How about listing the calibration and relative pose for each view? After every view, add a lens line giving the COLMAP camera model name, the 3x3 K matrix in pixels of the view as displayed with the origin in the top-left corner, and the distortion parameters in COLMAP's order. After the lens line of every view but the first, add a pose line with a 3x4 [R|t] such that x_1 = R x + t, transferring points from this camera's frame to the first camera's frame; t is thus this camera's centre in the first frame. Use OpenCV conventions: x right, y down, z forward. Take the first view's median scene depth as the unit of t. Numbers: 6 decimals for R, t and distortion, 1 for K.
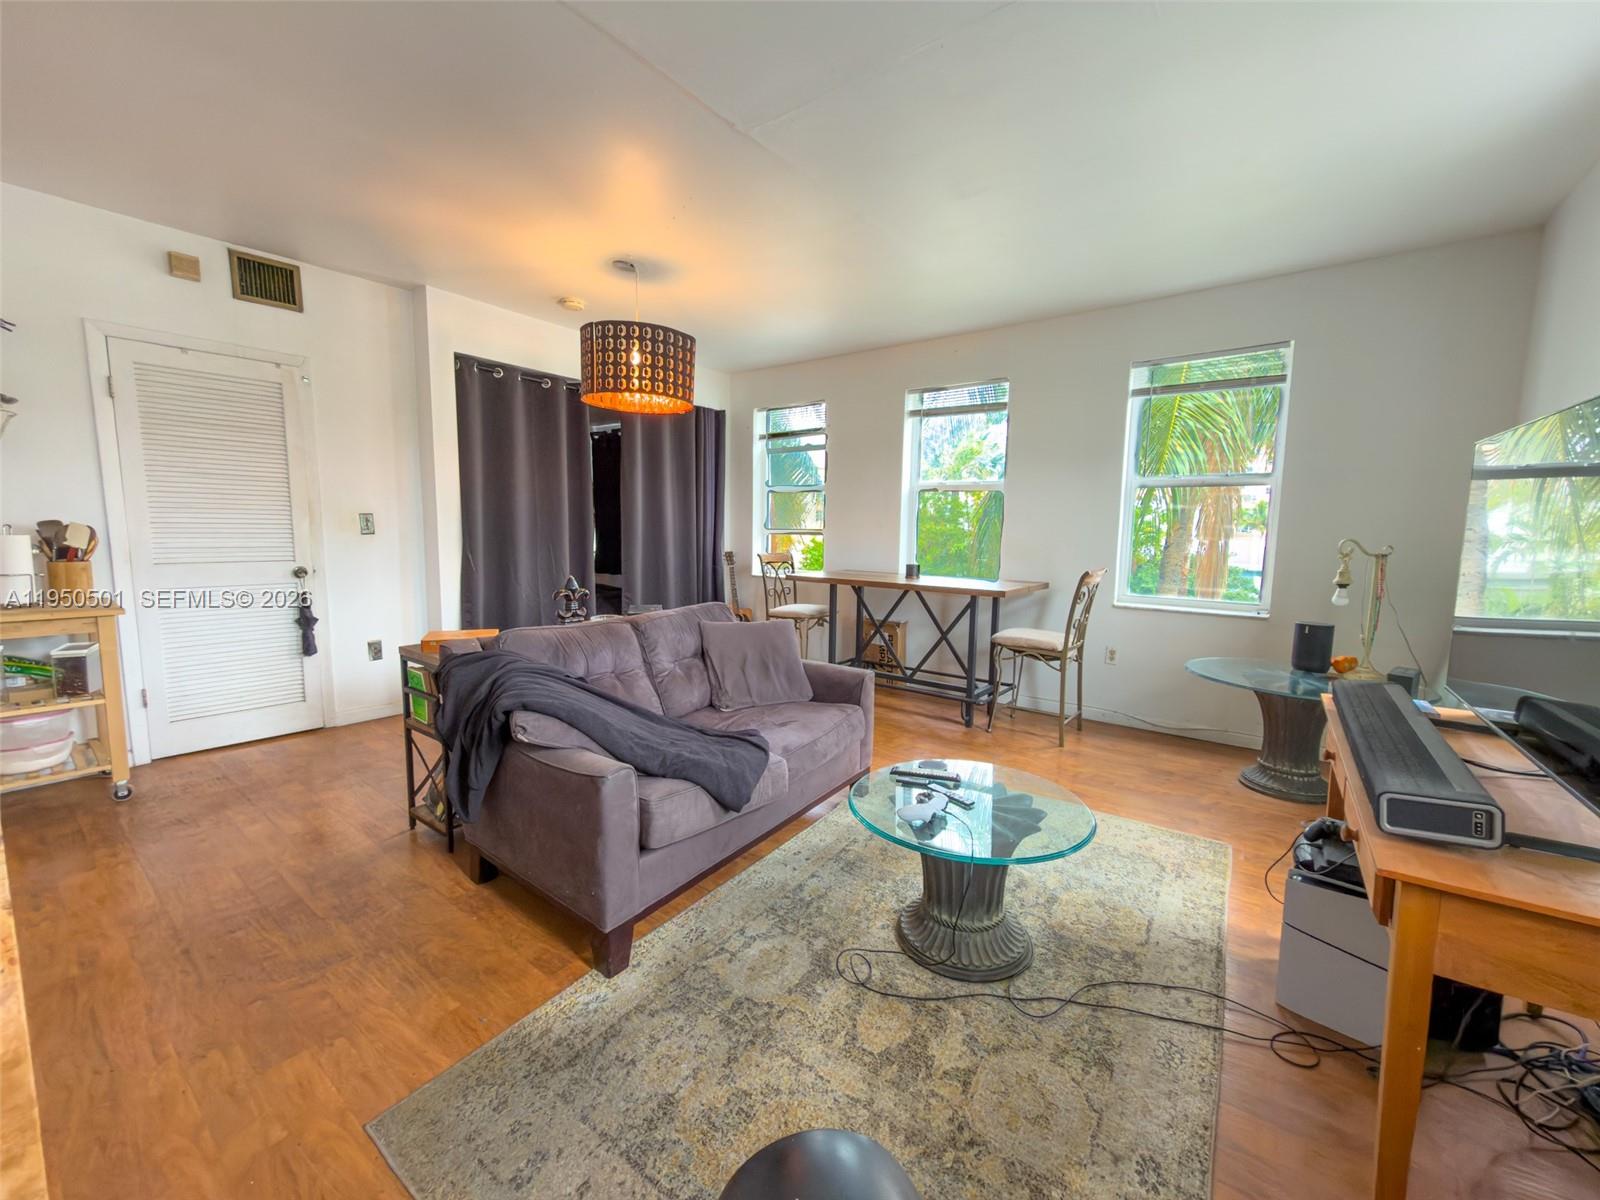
lens RADIAL K [[638.6, 0, 800.0], [0, 638.6, 600.0], [0, 0, 1]] dist [-0.001264, -0.000016]
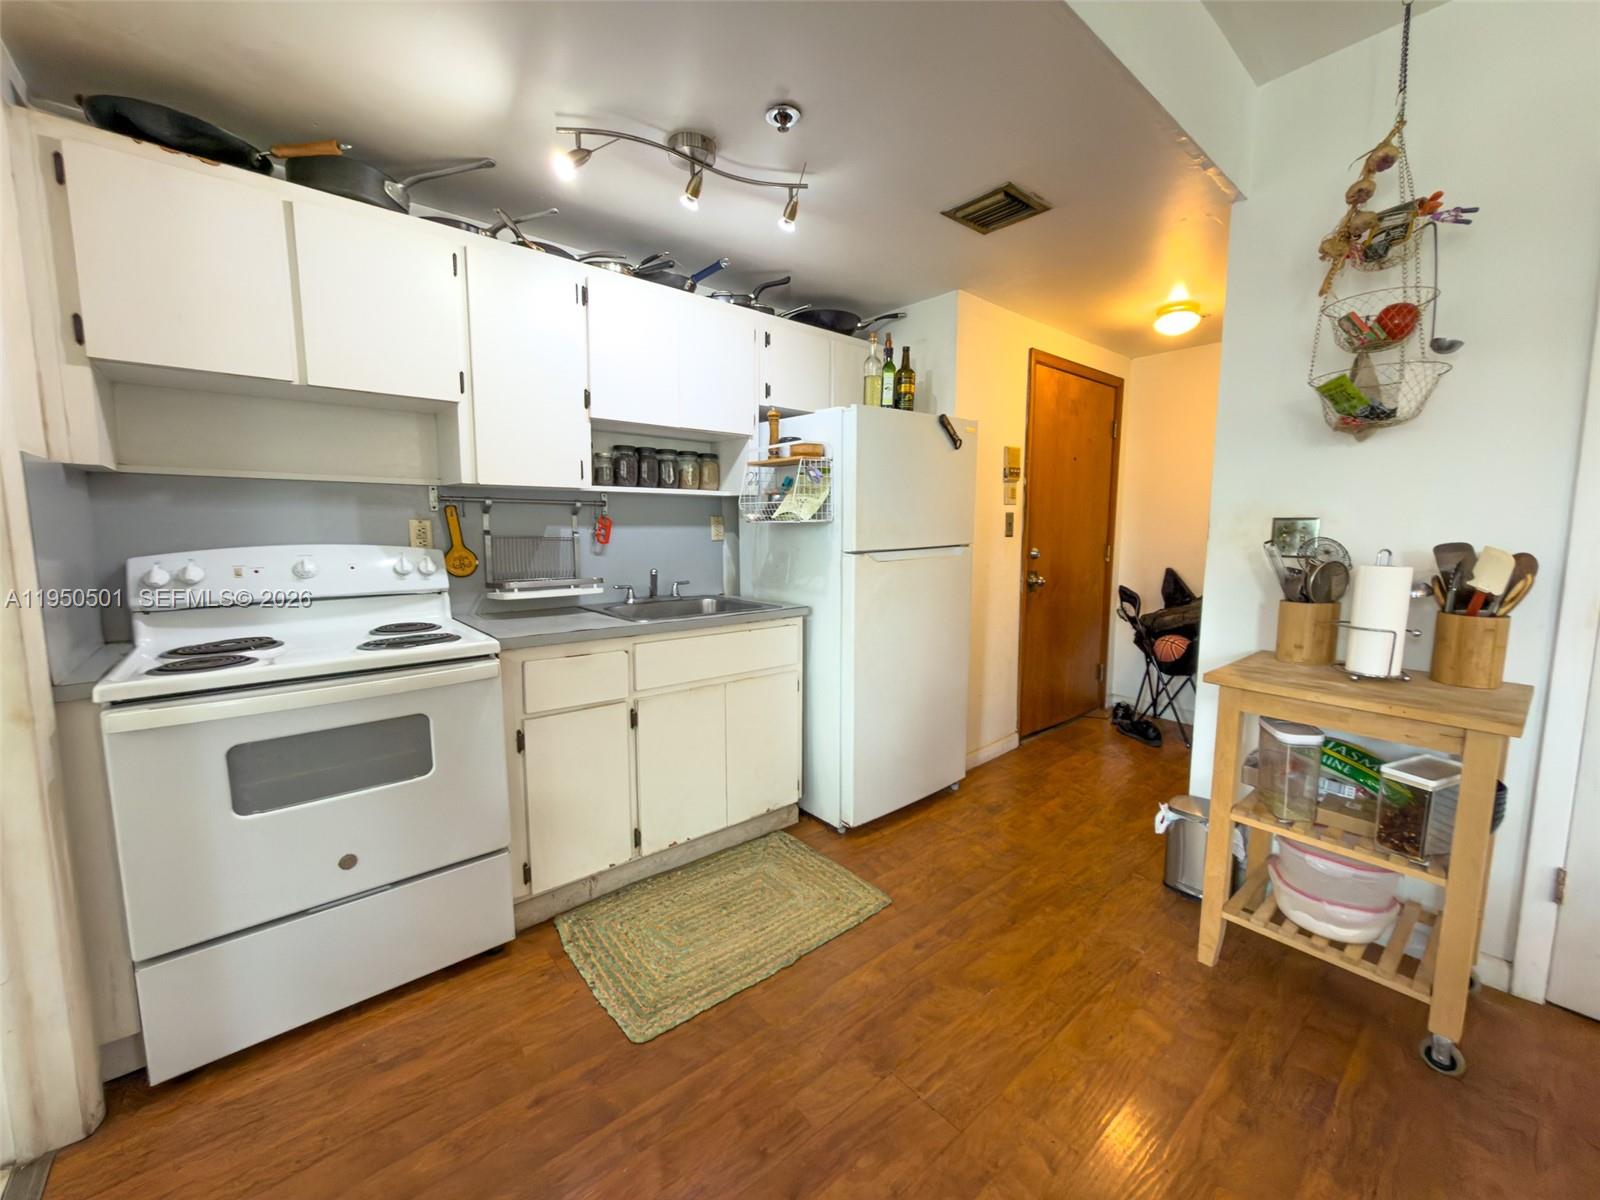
lens RADIAL K [[625.9, 0, 806.4], [0, 625.9, 597.0], [0, 0, 1]] dist [-0.001867, -0.000255]
pose [[-0.223024, 0.091459, -0.970513, -0.429671], [-0.124615, 0.984746, 0.121437, -0.063244], [0.966815, 0.148024, -0.208224, 0.487720]]
